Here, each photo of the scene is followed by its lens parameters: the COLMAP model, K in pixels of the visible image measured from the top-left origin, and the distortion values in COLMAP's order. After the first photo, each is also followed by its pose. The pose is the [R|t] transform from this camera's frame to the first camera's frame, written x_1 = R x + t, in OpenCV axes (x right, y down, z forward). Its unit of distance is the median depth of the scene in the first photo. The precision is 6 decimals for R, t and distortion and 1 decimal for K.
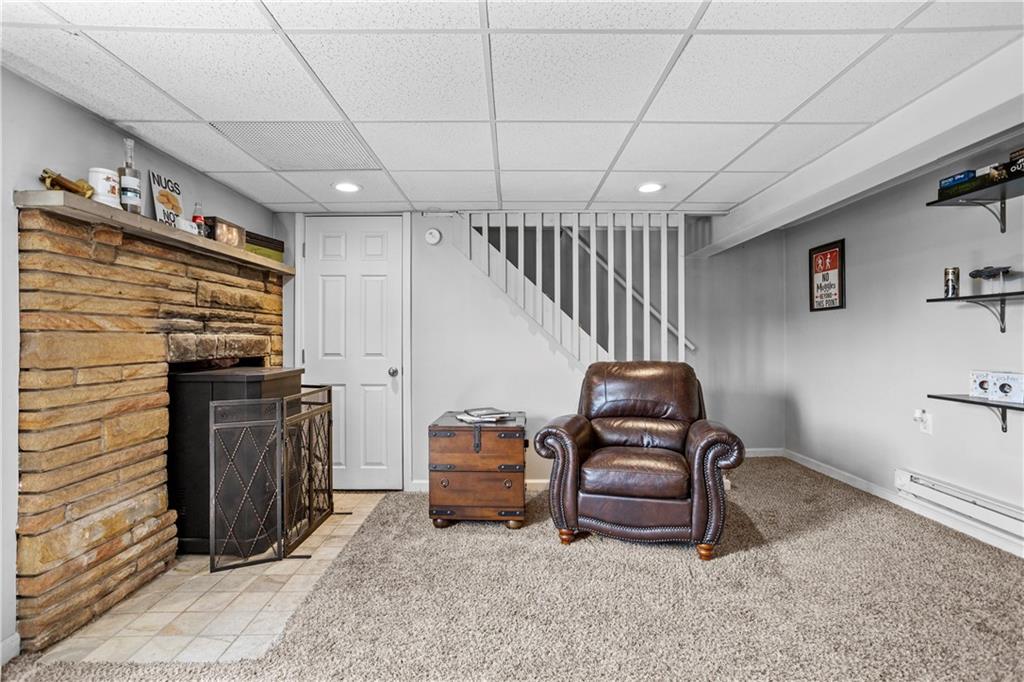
lens RADIAL K [[486.2, 0, 516.2], [0, 486.2, 339.1], [0, 0, 1]] dist [-0.038496, 0.022923]
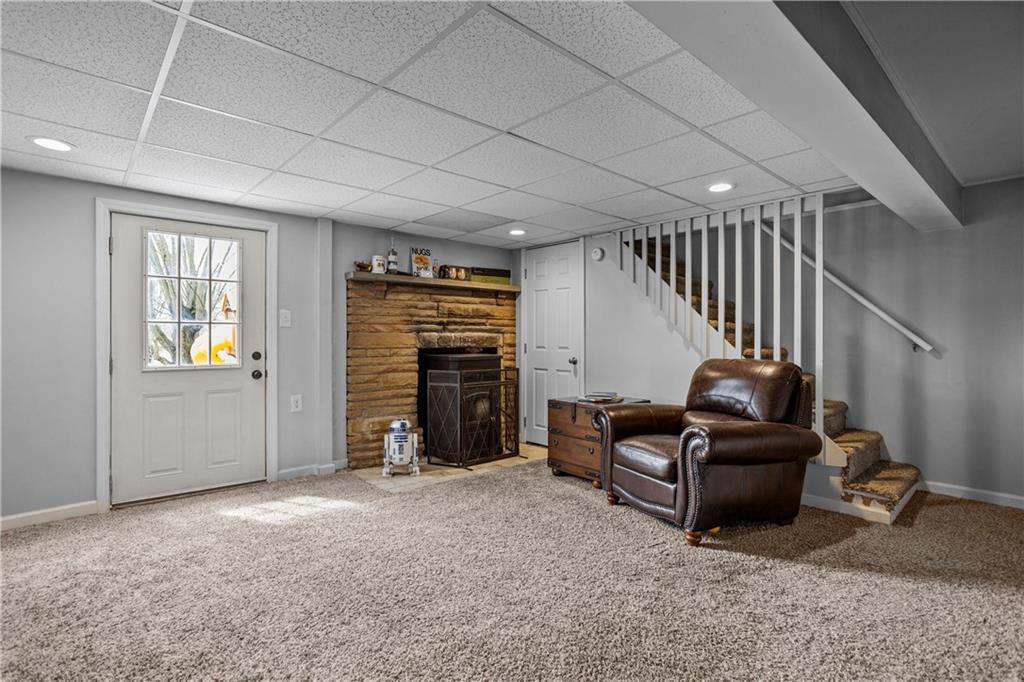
lens RADIAL K [[486.2, 0, 516.2], [0, 486.2, 339.1], [0, 0, 1]] dist [-0.038496, 0.022923]
pose [[0.675379, 0.006451, -0.737443, 0.852499], [-0.003425, 0.999978, 0.005610, 0.001698], [0.737463, -0.001263, 0.675386, 0.003791]]
